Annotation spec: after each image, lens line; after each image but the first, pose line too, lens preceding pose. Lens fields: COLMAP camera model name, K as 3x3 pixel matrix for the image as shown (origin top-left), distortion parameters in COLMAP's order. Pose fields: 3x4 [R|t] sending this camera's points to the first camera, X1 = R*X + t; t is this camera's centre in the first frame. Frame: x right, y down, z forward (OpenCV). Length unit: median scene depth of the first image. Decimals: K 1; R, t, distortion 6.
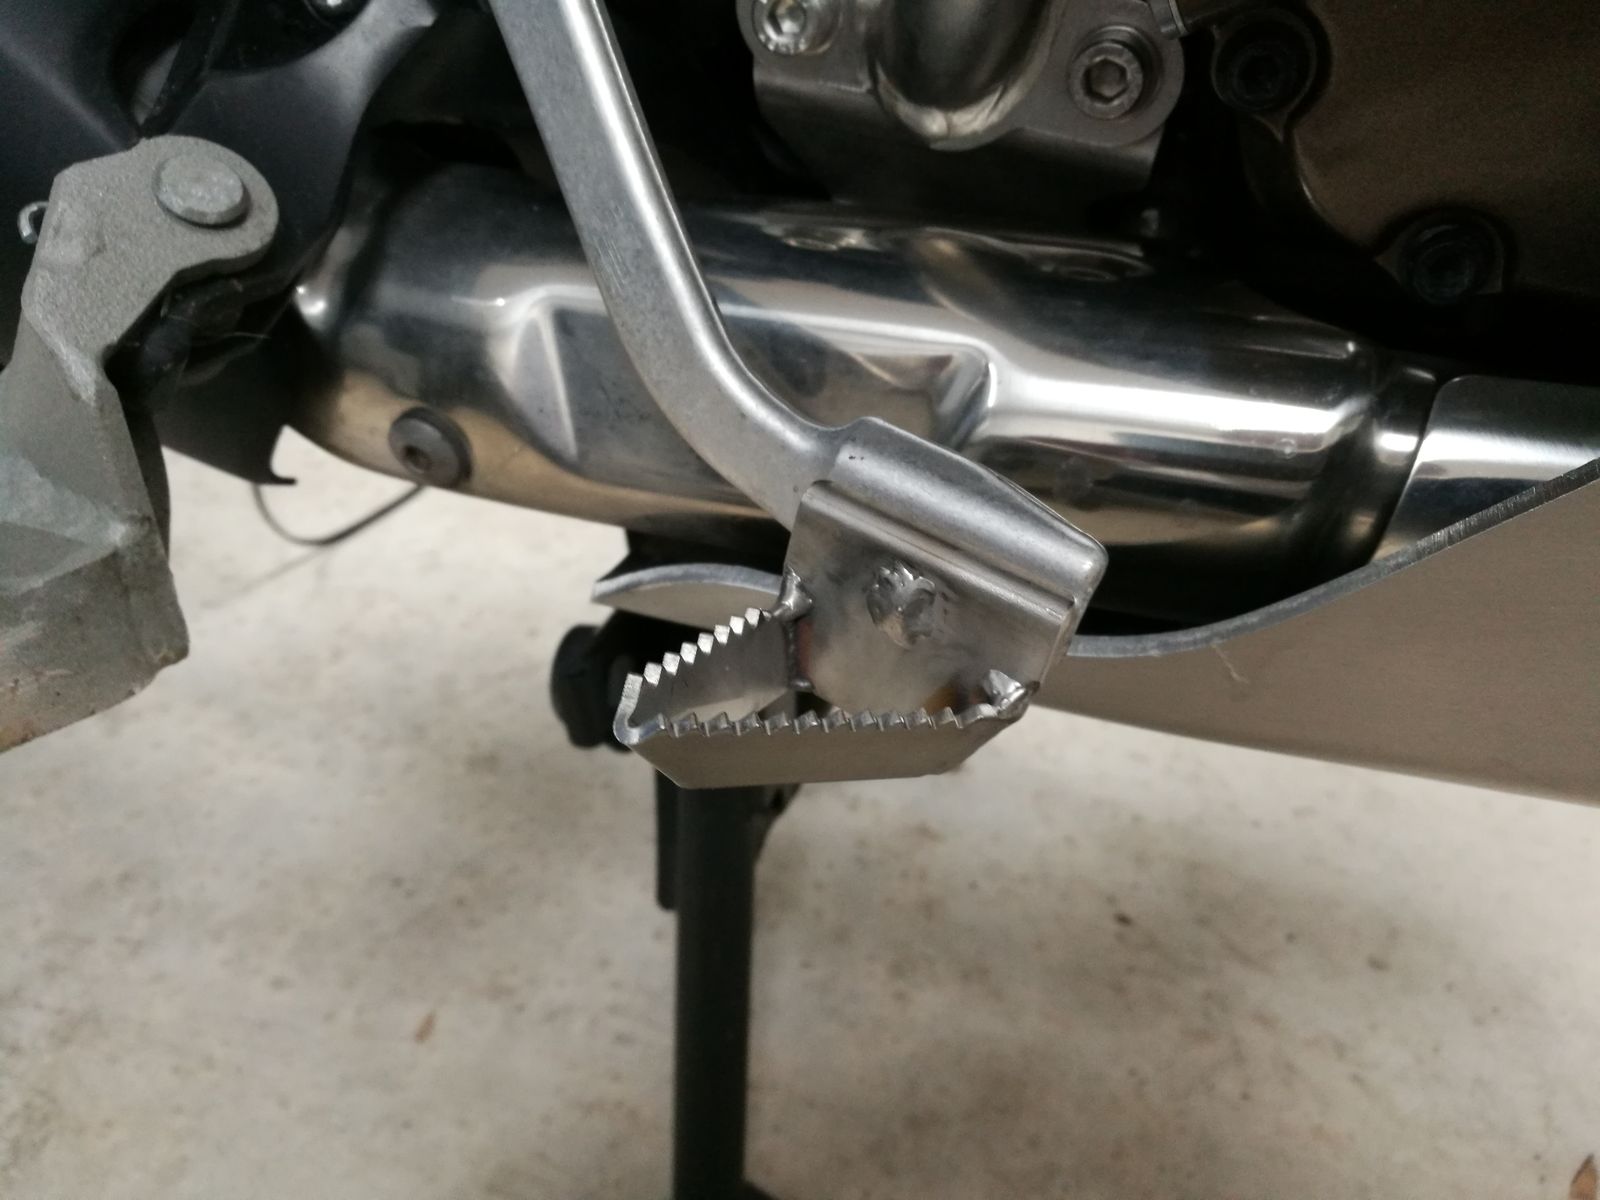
lens RADIAL K [[1306.1, 0, 800.0], [0, 1306.1, 600.0], [0, 0, 1]] dist [-0.004924, -0.005646]
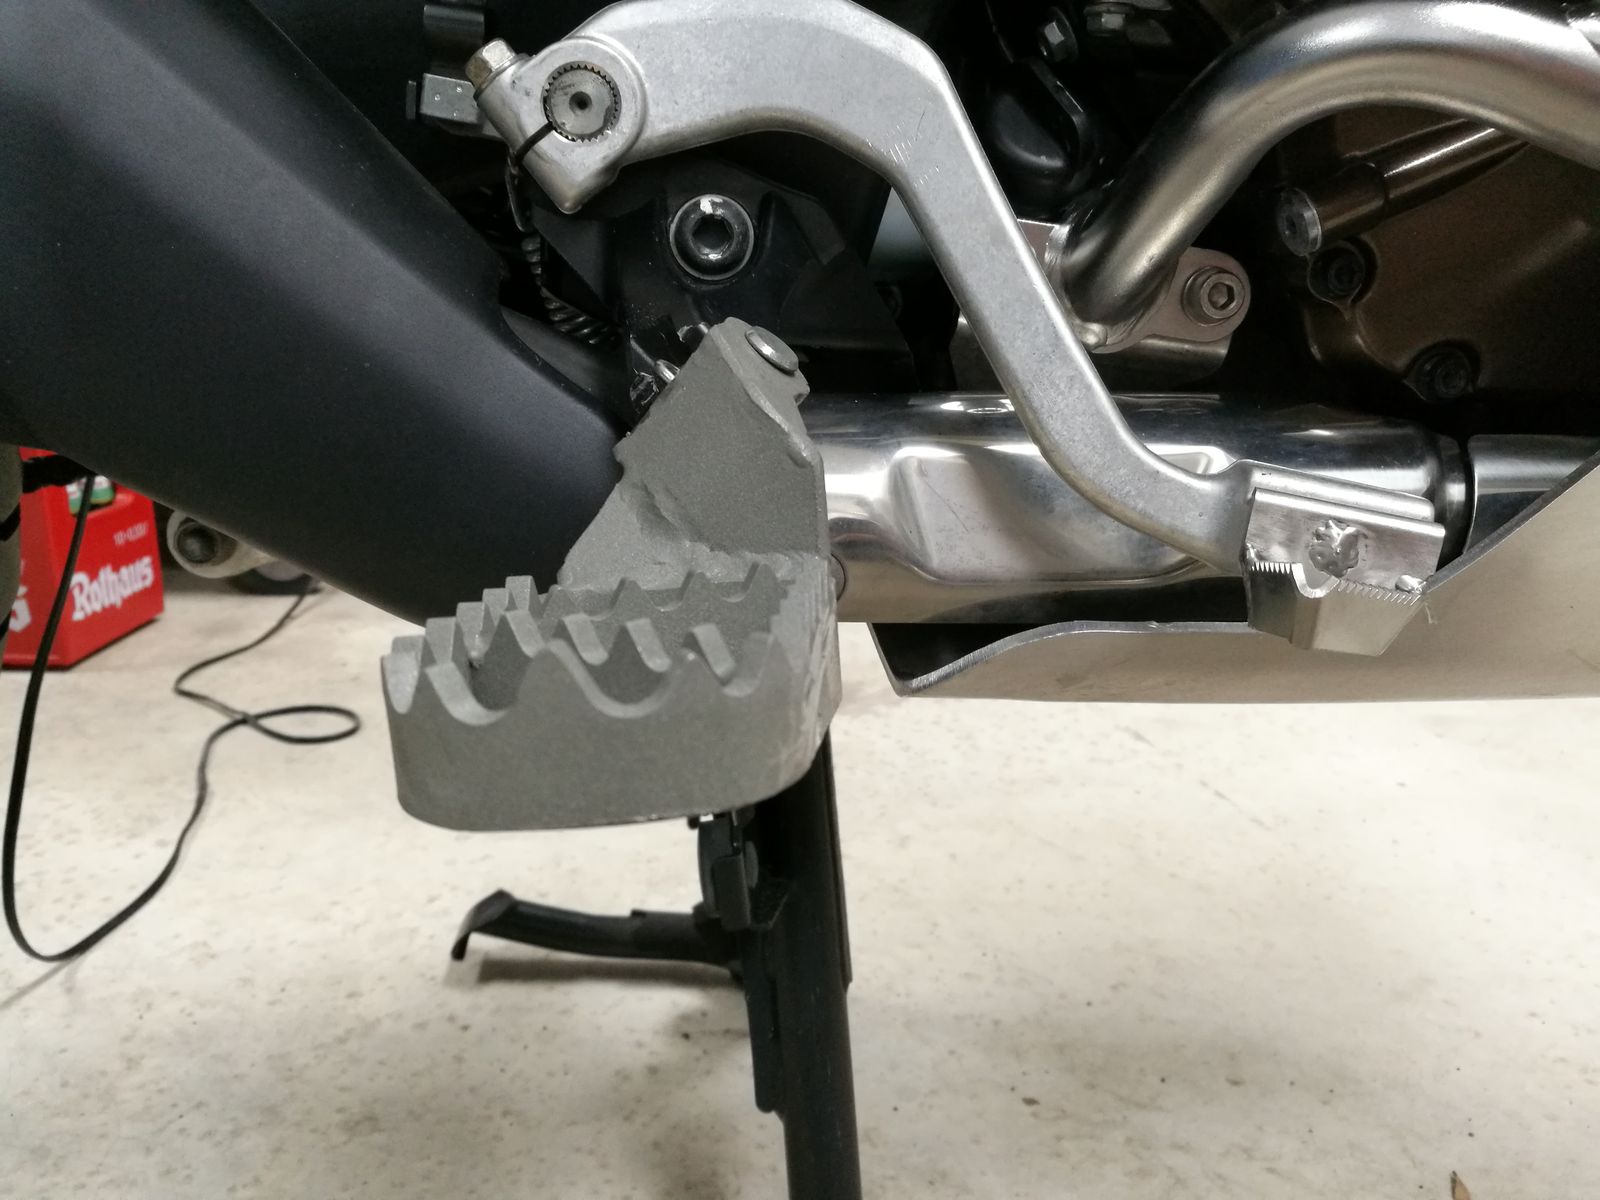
lens RADIAL K [[1281.8, 0, 800.0], [0, 1281.8, 600.0], [0, 0, 1]] dist [0.001505, 0.008014]
pose [[0.921462, -0.095718, 0.376491, -0.312423], [0.206546, 0.941543, -0.266149, 0.096013], [-0.329007, 0.323009, 0.887367, -0.041065]]
